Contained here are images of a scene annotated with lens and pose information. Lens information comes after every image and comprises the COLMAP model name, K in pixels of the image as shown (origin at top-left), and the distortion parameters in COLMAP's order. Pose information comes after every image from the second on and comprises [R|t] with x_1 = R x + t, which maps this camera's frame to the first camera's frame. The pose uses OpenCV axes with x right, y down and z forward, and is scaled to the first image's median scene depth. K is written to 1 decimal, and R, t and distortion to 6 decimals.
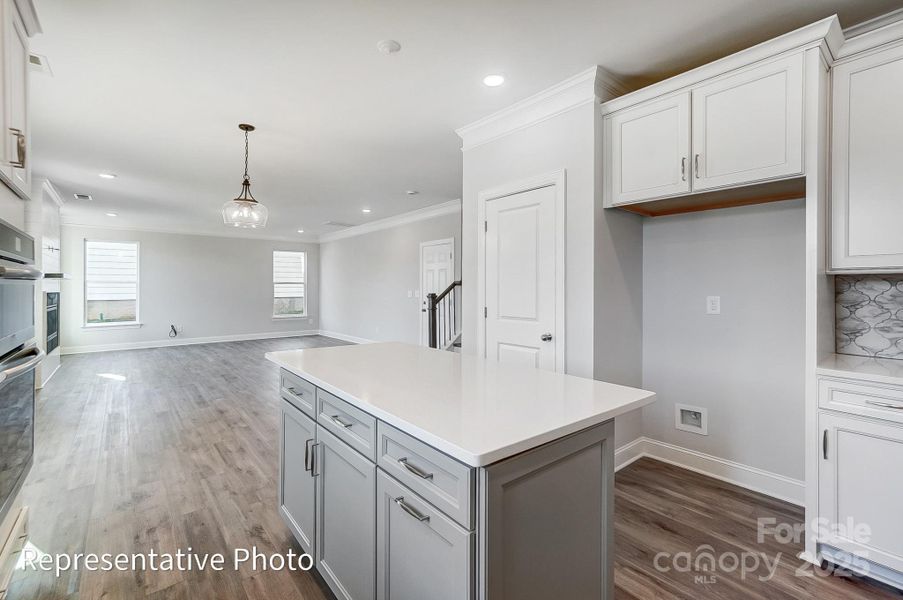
lens RADIAL K [[403.7, 0, 458.0], [0, 403.7, 288.7], [0, 0, 1]] dist [-0.038258, 0.019122]
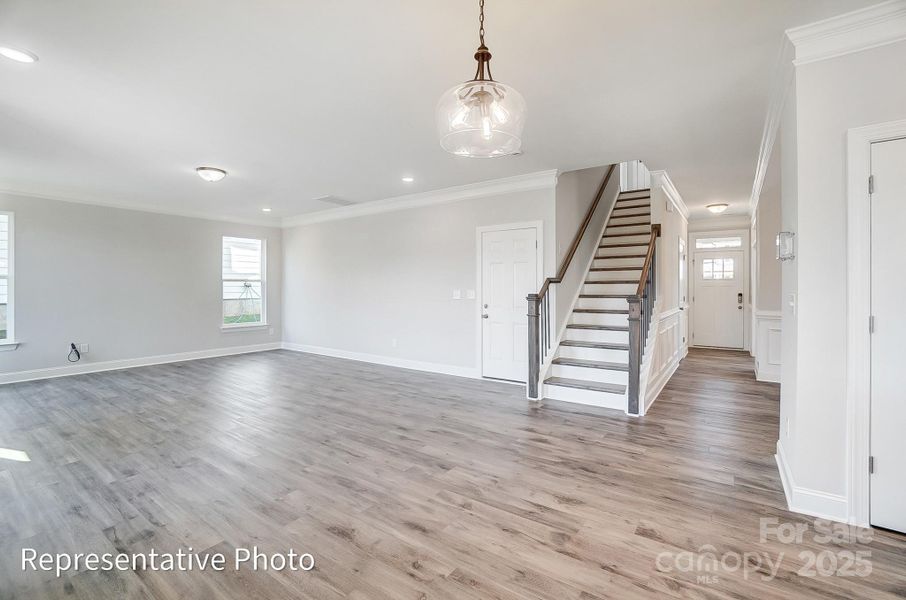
lens RADIAL K [[410.0, 0, 453.0], [0, 410.0, 289.4], [0, 0, 1]] dist [-0.071813, 0.028035]
pose [[0.970082, 0.000825, 0.242774, -0.303810], [-0.000976, 0.999999, 0.000501, 0.002555], [-0.242774, -0.000723, 0.970083, 0.252204]]
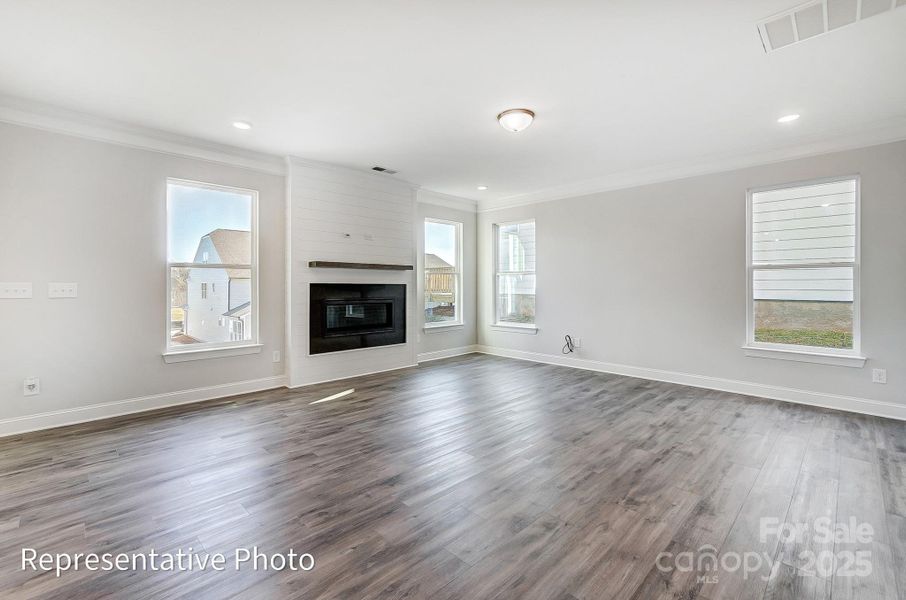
lens RADIAL K [[398.3, 0, 448.7], [0, 398.3, 287.8], [0, 0, 1]] dist [0.003356, 0.000738]
pose [[0.076078, 0.006834, -0.997078, -0.074428], [-0.005277, 0.999965, 0.006451, 0.008794], [0.997088, 0.004771, 0.076111, 0.841916]]
